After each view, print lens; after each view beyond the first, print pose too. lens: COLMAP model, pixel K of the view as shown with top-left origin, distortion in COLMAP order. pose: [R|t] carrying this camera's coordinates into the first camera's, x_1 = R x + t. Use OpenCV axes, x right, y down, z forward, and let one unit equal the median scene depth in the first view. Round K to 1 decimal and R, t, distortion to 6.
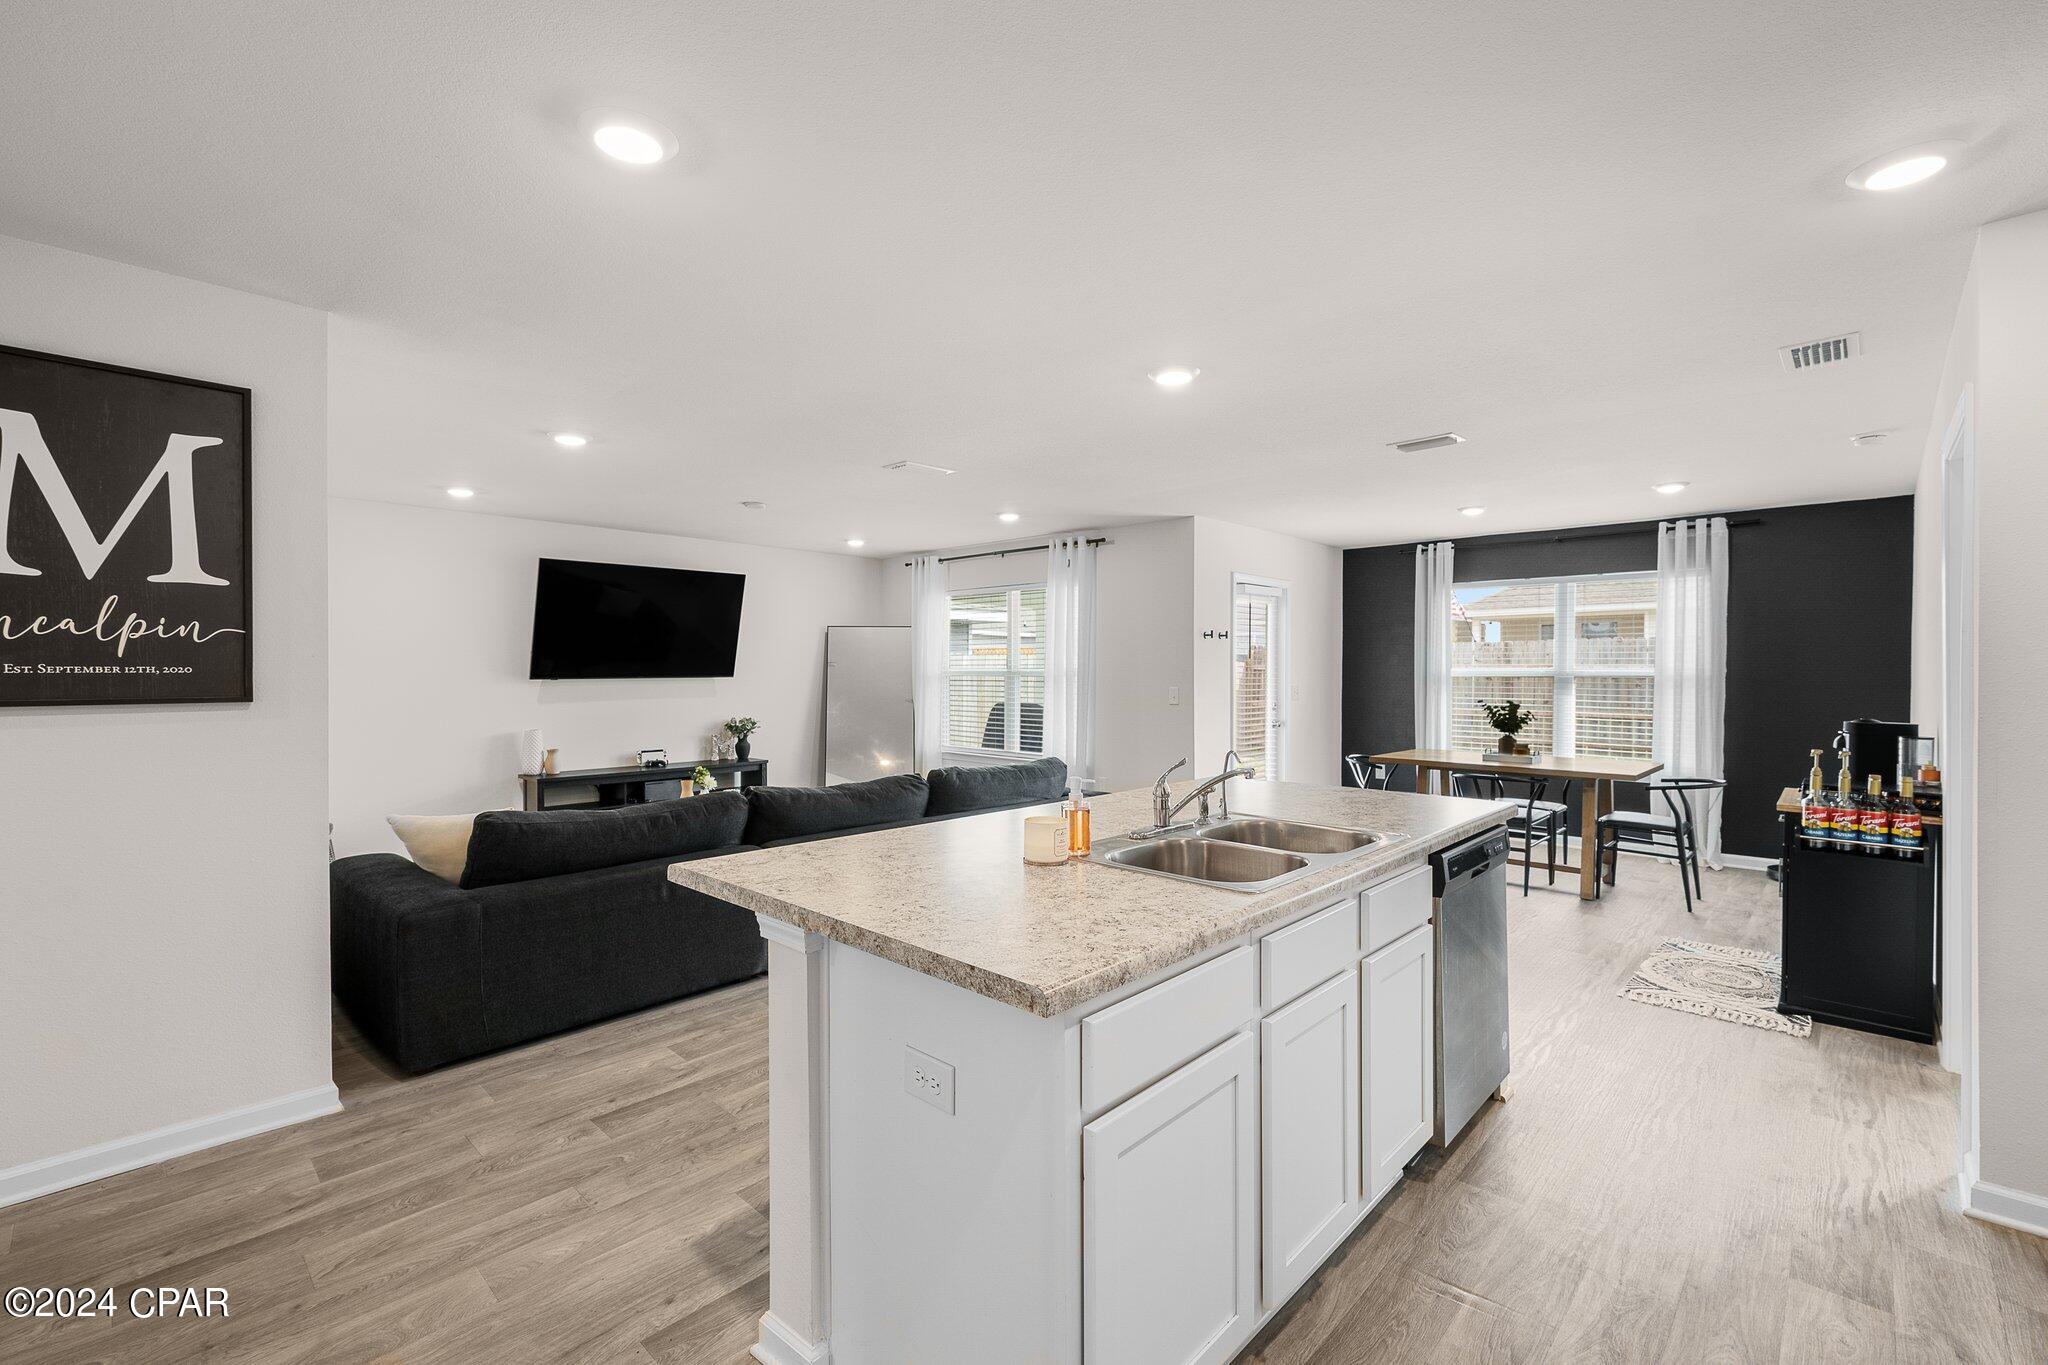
lens RADIAL K [[876.5, 0, 1033.5], [0, 876.5, 666.6], [0, 0, 1]] dist [0.009932, -0.000477]
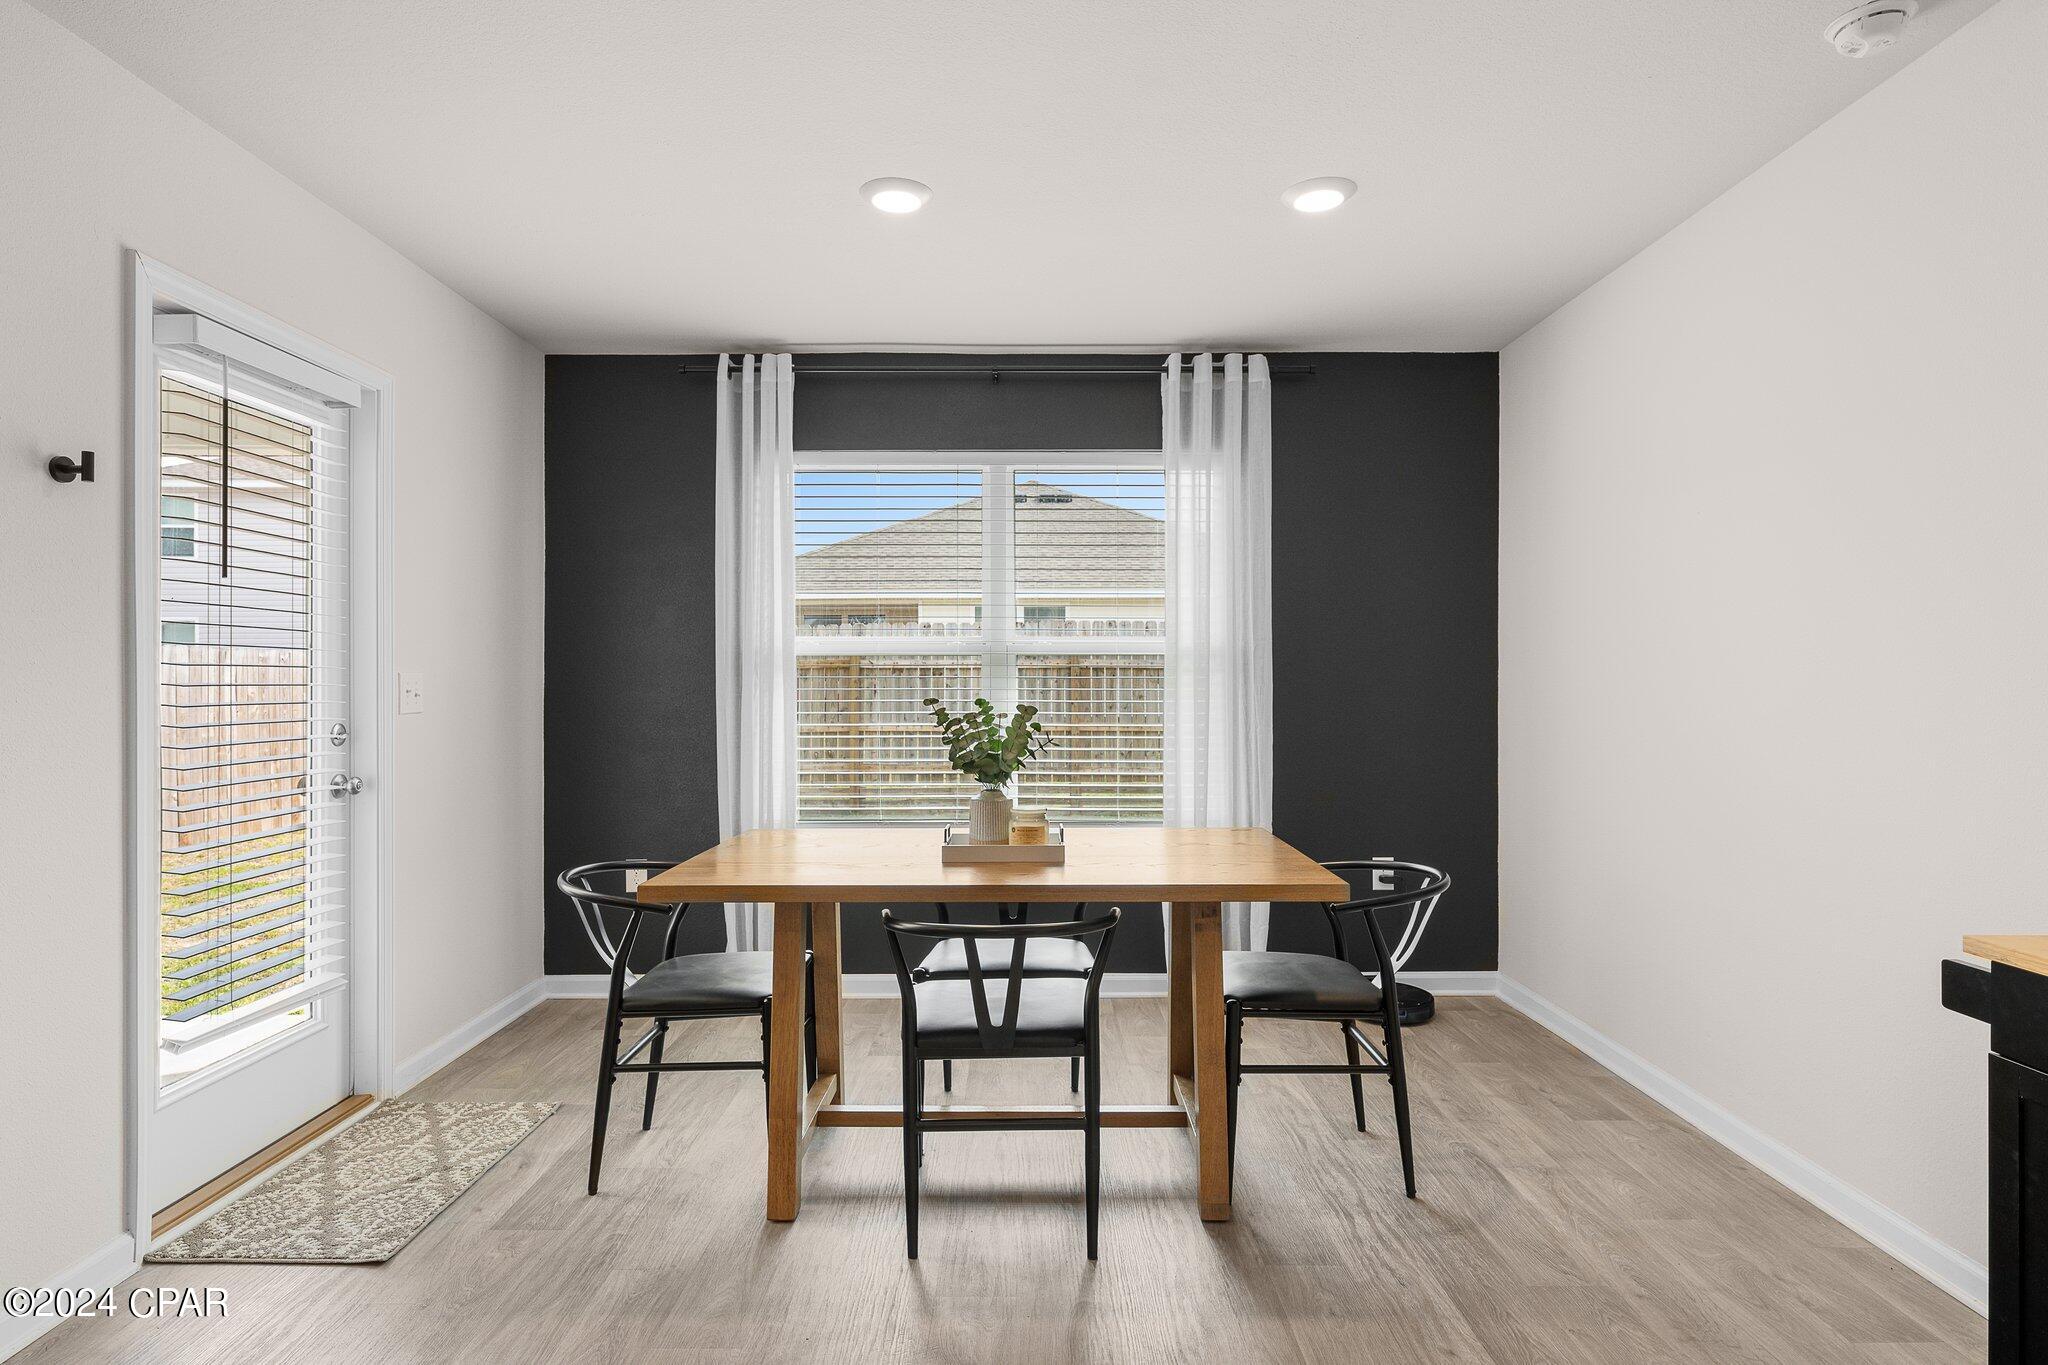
lens RADIAL K [[1078.9, 0, 1022.7], [0, 1078.9, 685.9], [0, 0, 1]] dist [0.004167, -0.000067]
pose [[0.727289, -0.007041, 0.686295, 0.208490], [-0.000063, 0.999947, 0.010325, 0.025351], [-0.686331, -0.007552, 0.727250, 0.596045]]
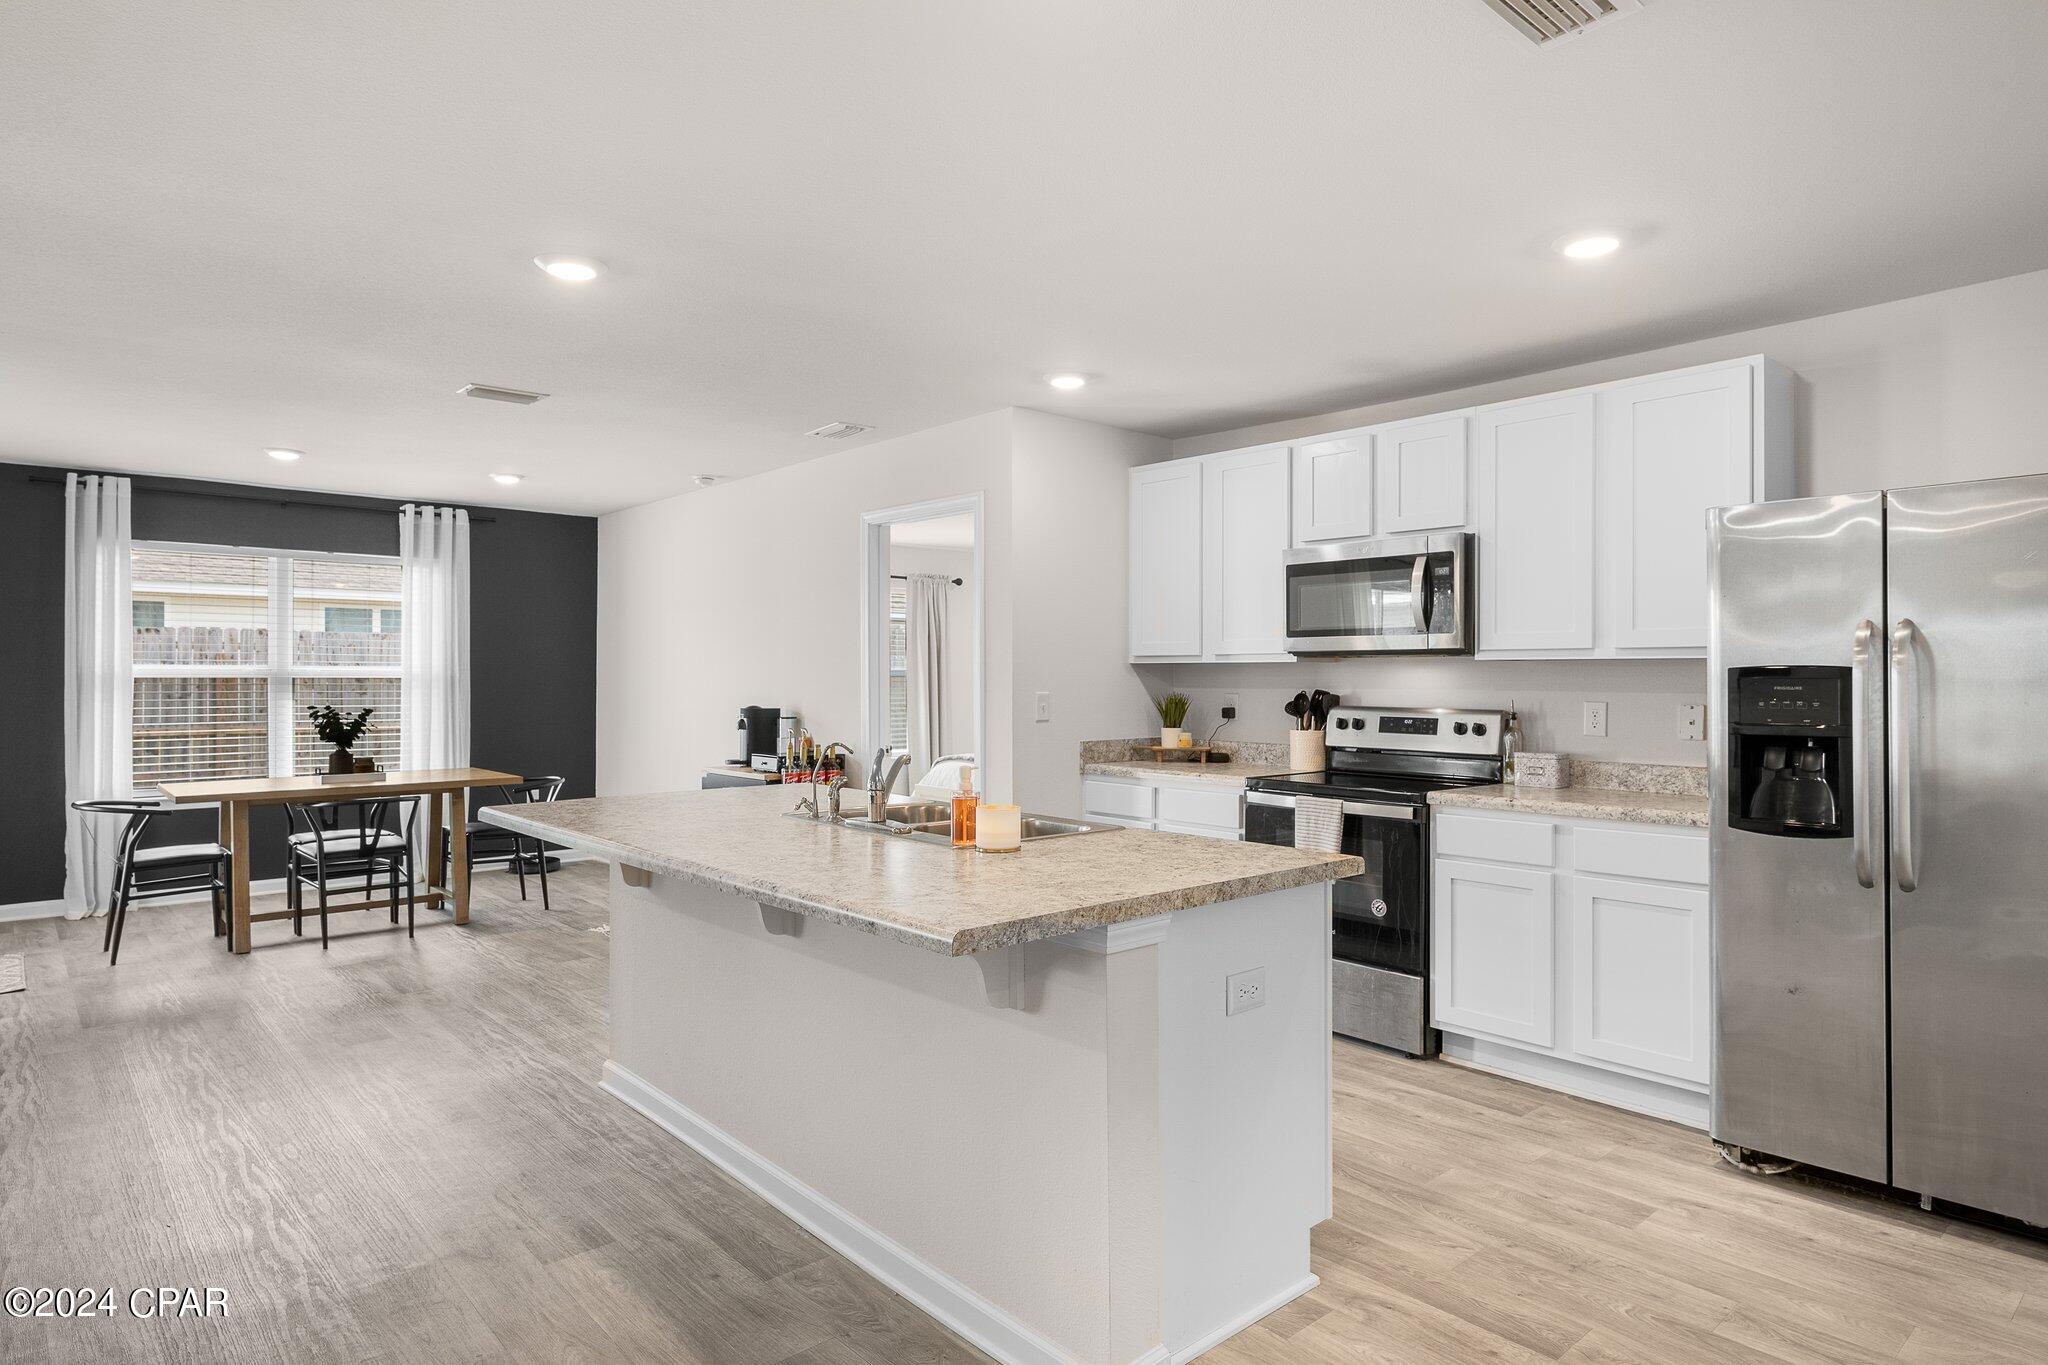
lens RADIAL K [[1154.5, 0, 1027.6], [0, 1154.5, 684.7], [0, 0, 1]] dist [-0.006462, -0.000366]
pose [[0.086212, -0.007060, 0.996252, -0.404226], [-0.005288, 0.999958, 0.007544, 0.007973], [-0.996263, -0.005919, 0.086171, 0.270489]]
